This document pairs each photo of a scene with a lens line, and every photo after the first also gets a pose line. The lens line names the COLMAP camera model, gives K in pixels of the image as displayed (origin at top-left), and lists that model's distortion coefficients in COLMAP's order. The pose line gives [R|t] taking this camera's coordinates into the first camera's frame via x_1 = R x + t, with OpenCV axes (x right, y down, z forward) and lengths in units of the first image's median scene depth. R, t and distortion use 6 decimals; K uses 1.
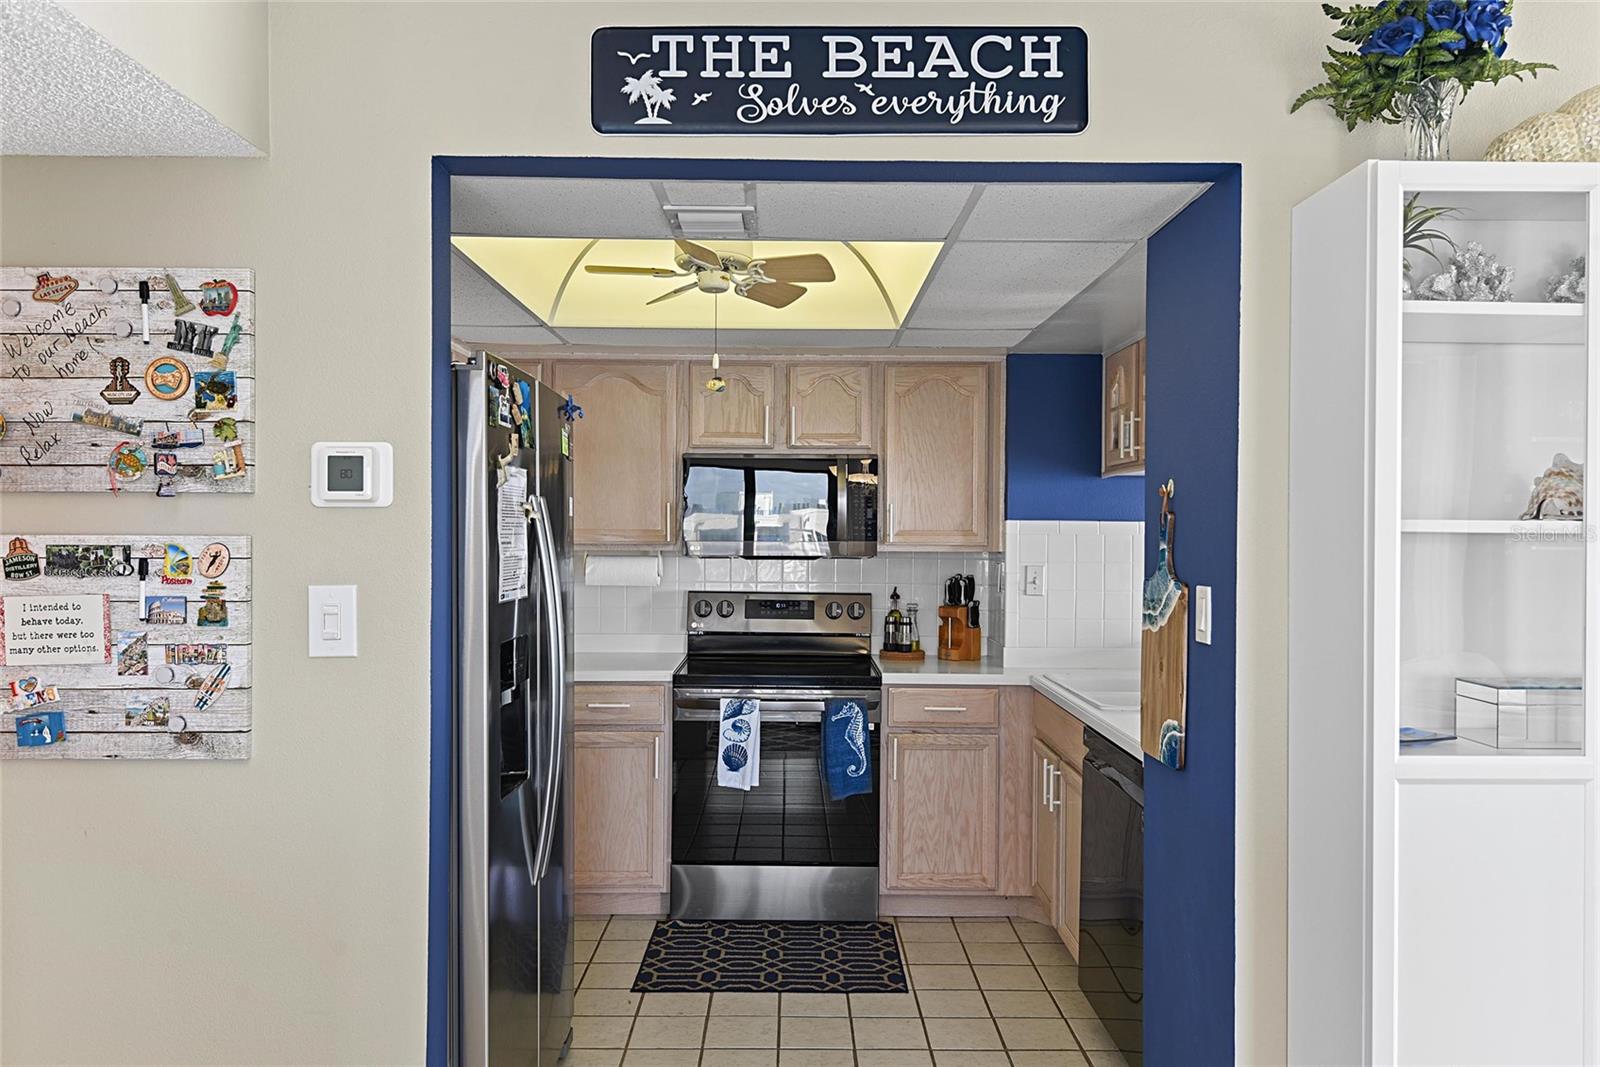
lens RADIAL K [[1123.6, 0, 786.0], [0, 1123.6, 532.4], [0, 0, 1]] dist [0.018110, -0.001857]
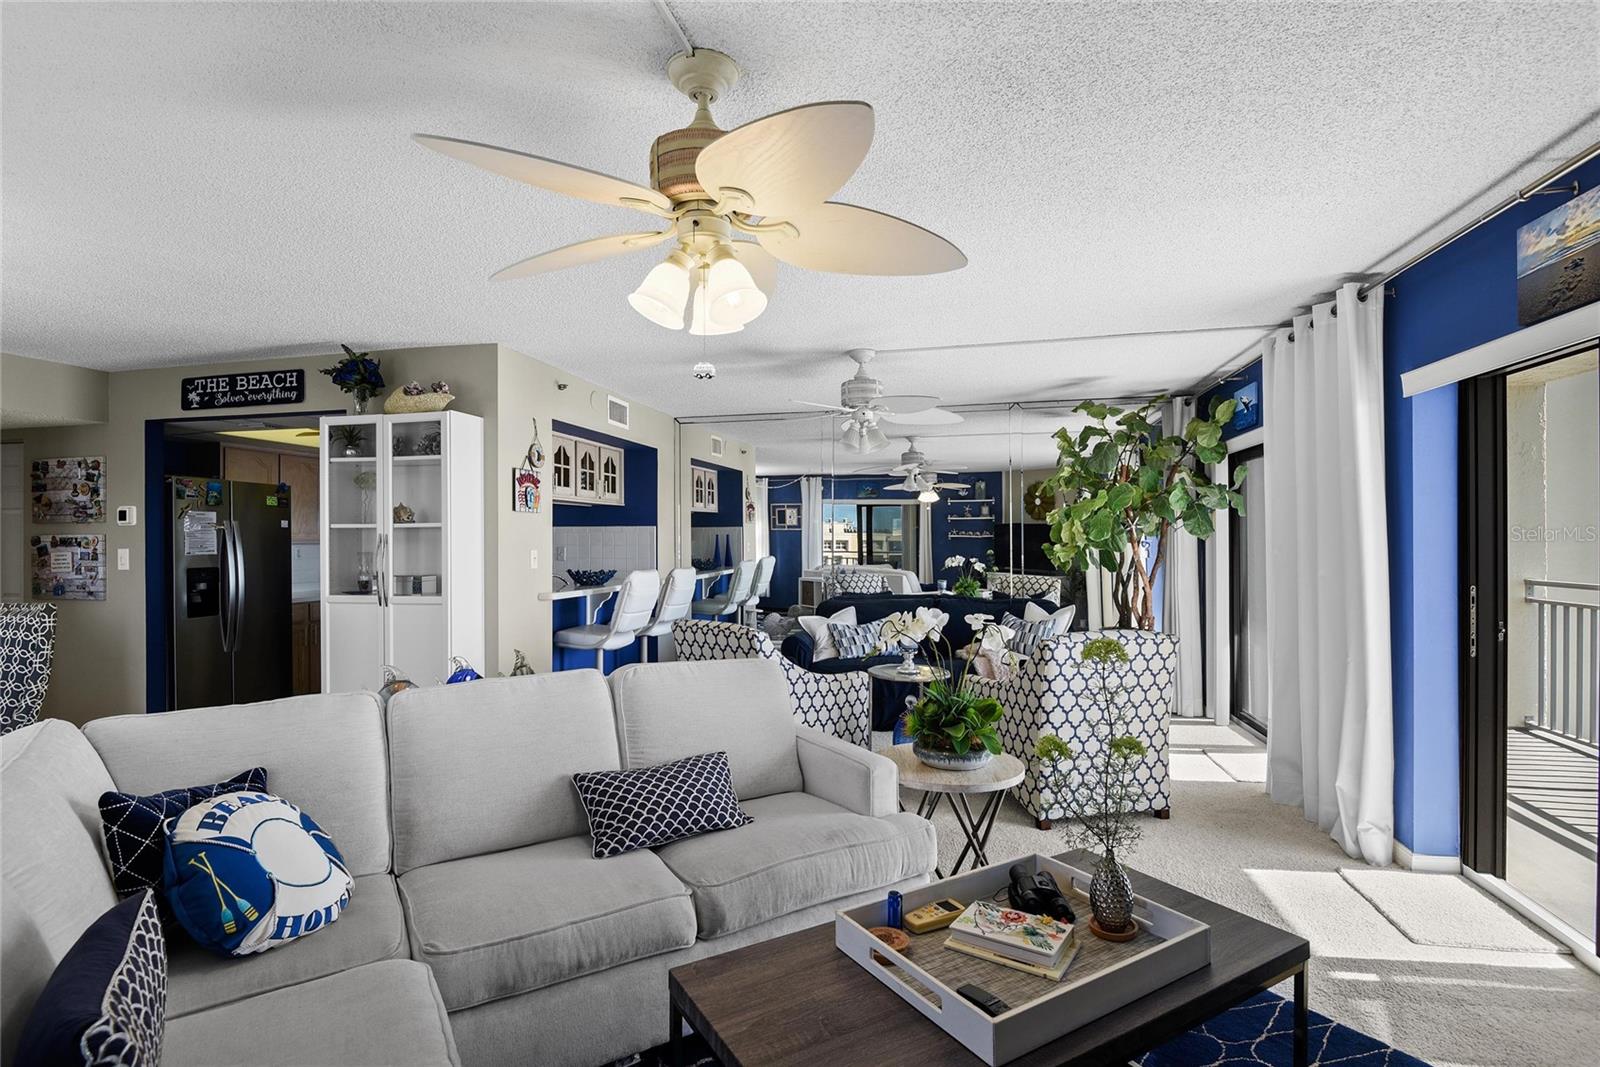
lens RADIAL K [[797.0, 0, 769.9], [0, 797.0, 538.2], [0, 0, 1]] dist [0.001228, -0.013285]
pose [[0.970177, -0.012467, -0.242075, 1.152050], [0.011547, 0.999920, -0.005216, 0.028223], [0.242121, 0.002265, 0.970243, -0.468284]]
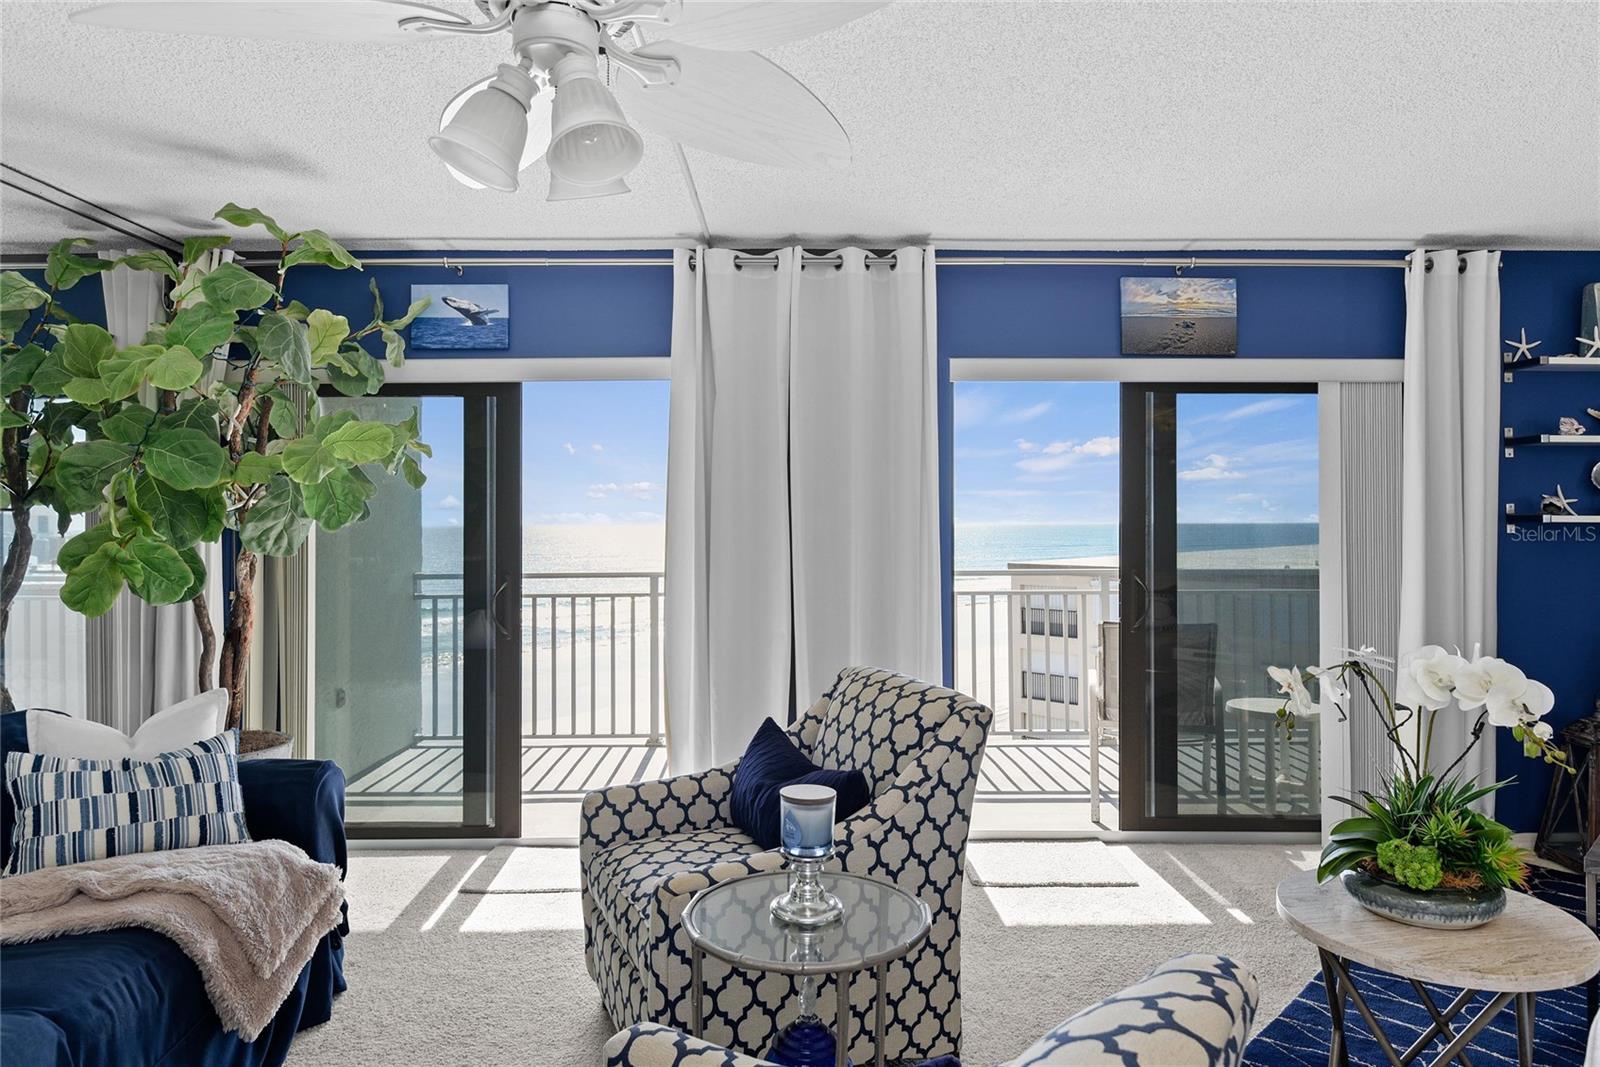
lens RADIAL K [[953.9, 0, 801.5], [0, 953.9, 507.2], [0, 0, 1]] dist [0.015853, -0.040010]
pose [[-0.011380, 0.013725, 0.999841, 0.623552], [0.005894, 0.999889, -0.013659, 0.028574], [-0.999918, 0.005738, -0.011460, 0.625229]]
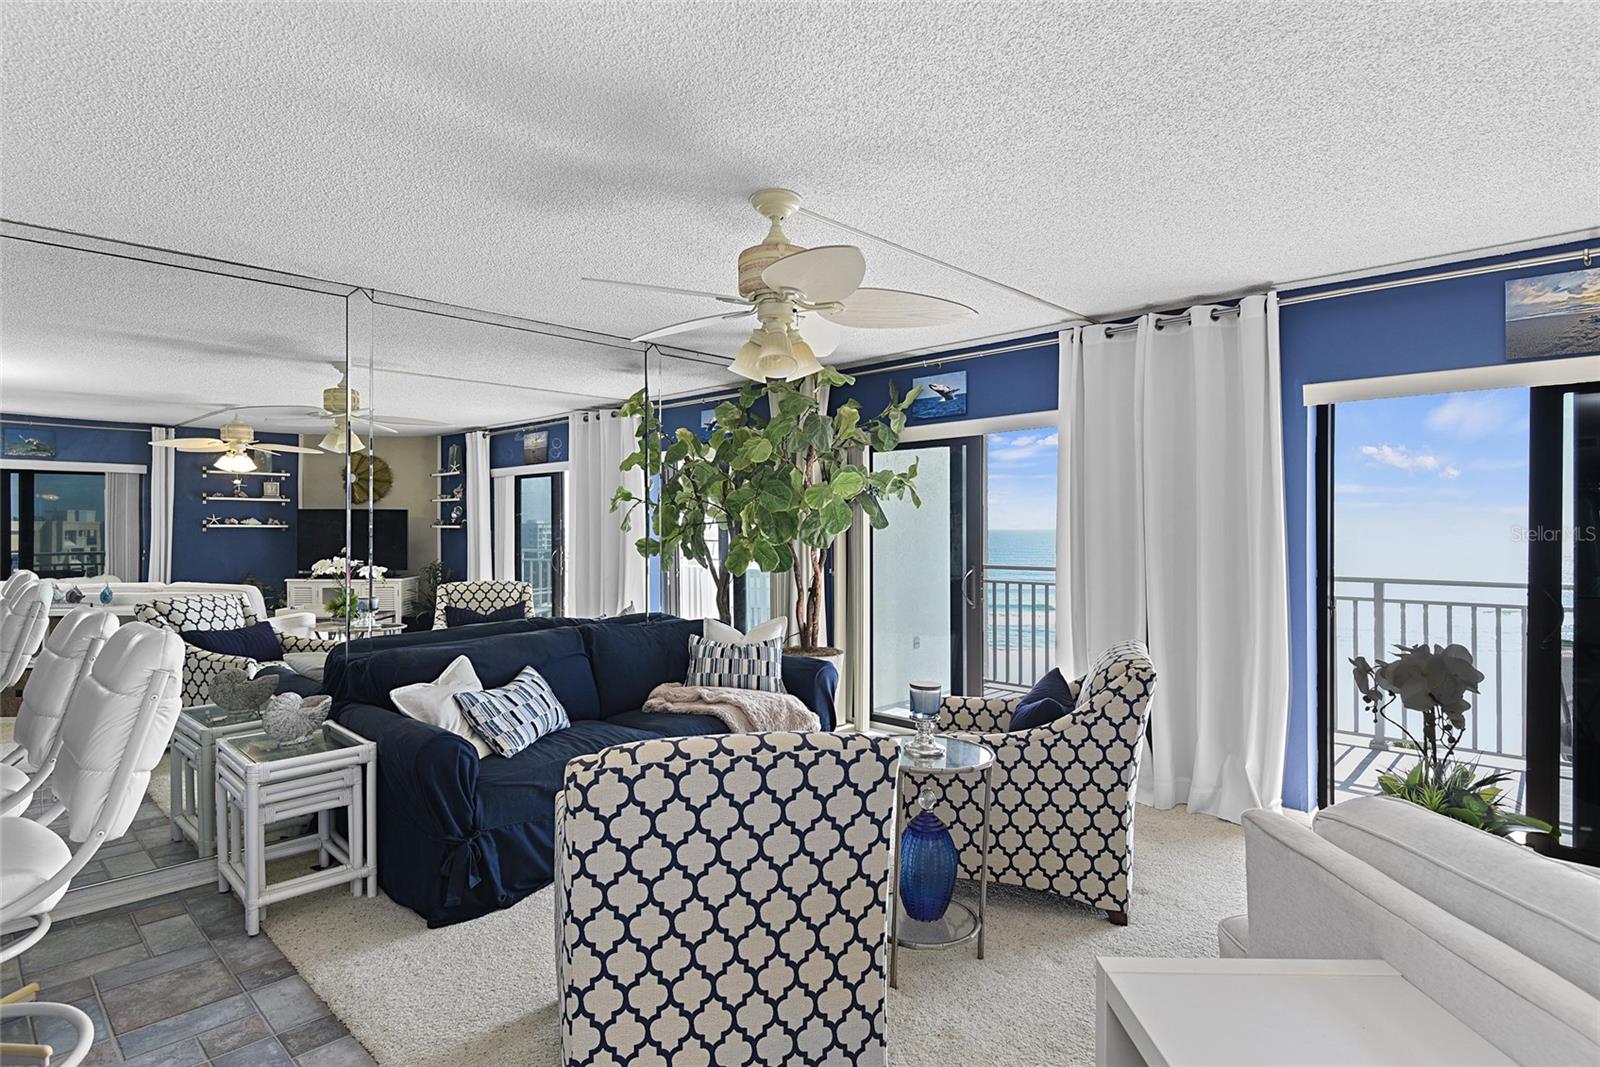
lens RADIAL K [[839.3, 0, 783.7], [0, 839.3, 523.0], [0, 0, 1]] dist [0.036573, -0.026607]
pose [[0.701815, 0.000954, 0.712359, 0.488659], [0.003890, 0.999979, -0.005171, 0.024523], [-0.712349, 0.006400, 0.701796, 0.210080]]
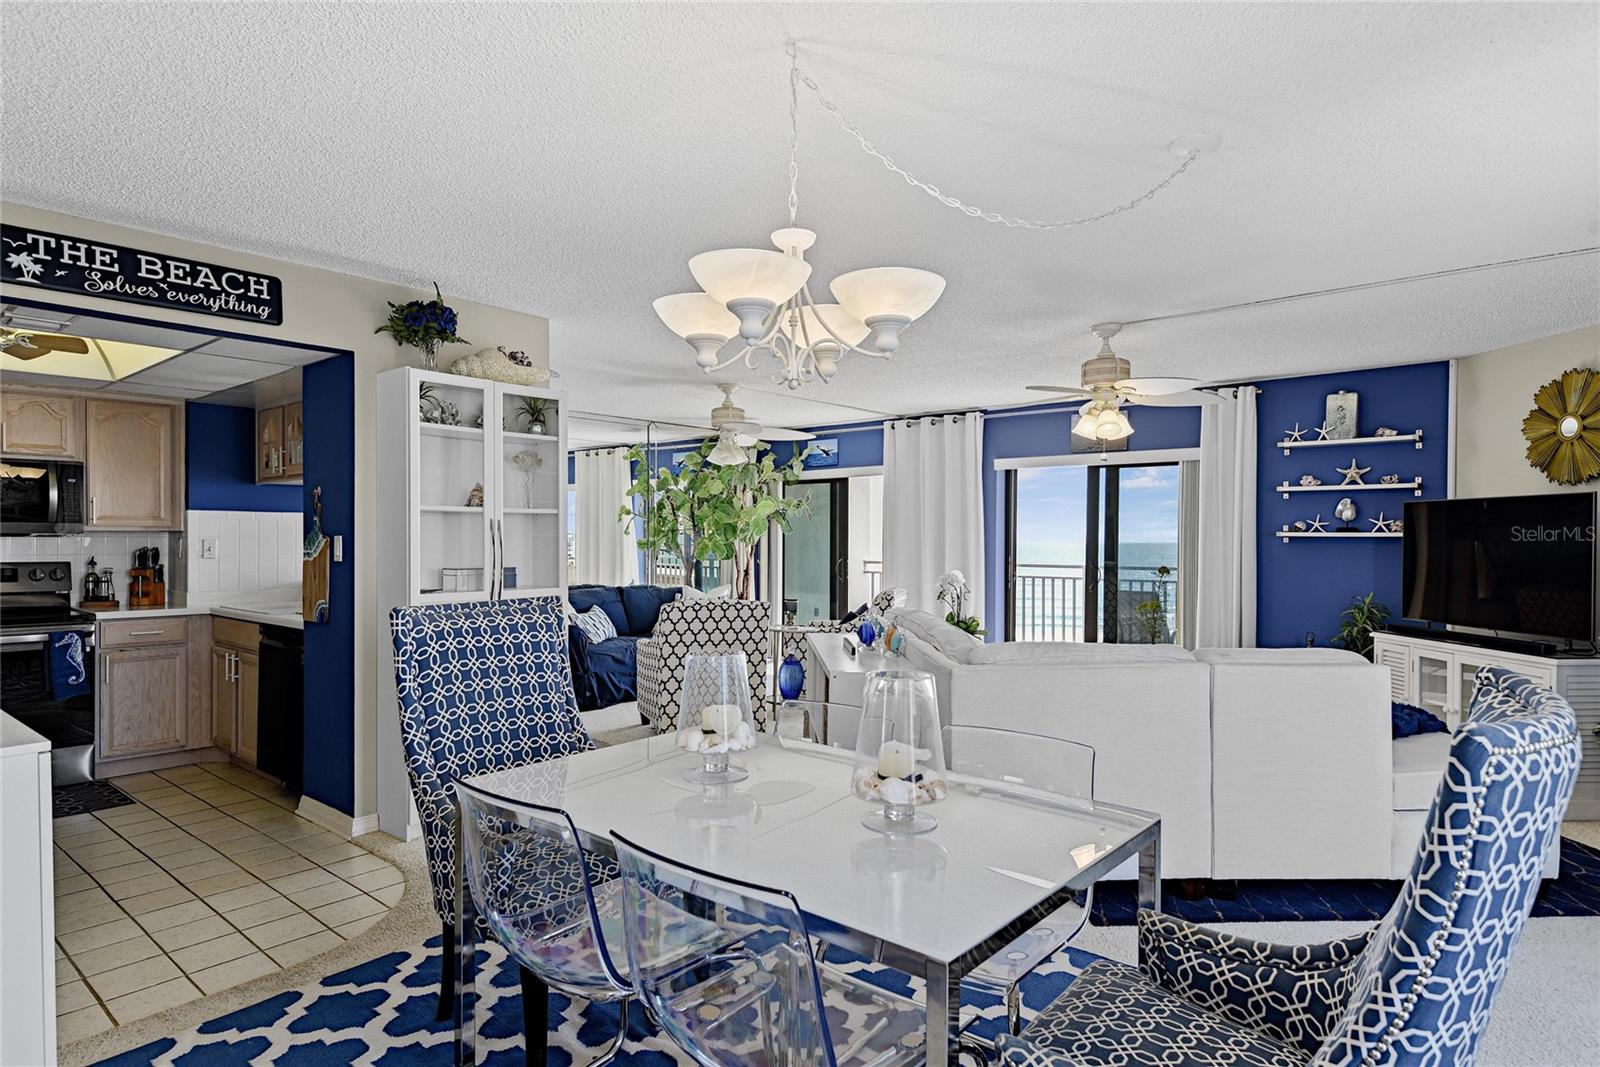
lens RADIAL K [[900.1, 0, 770.6], [0, 900.1, 544.4], [0, 0, 1]] dist [0.035842, -0.028366]
pose [[0.665625, -0.011592, 0.746197, -0.236194], [0.003134, 0.999914, 0.012737, 0.026977], [-0.746280, -0.006139, 0.665604, -0.493591]]
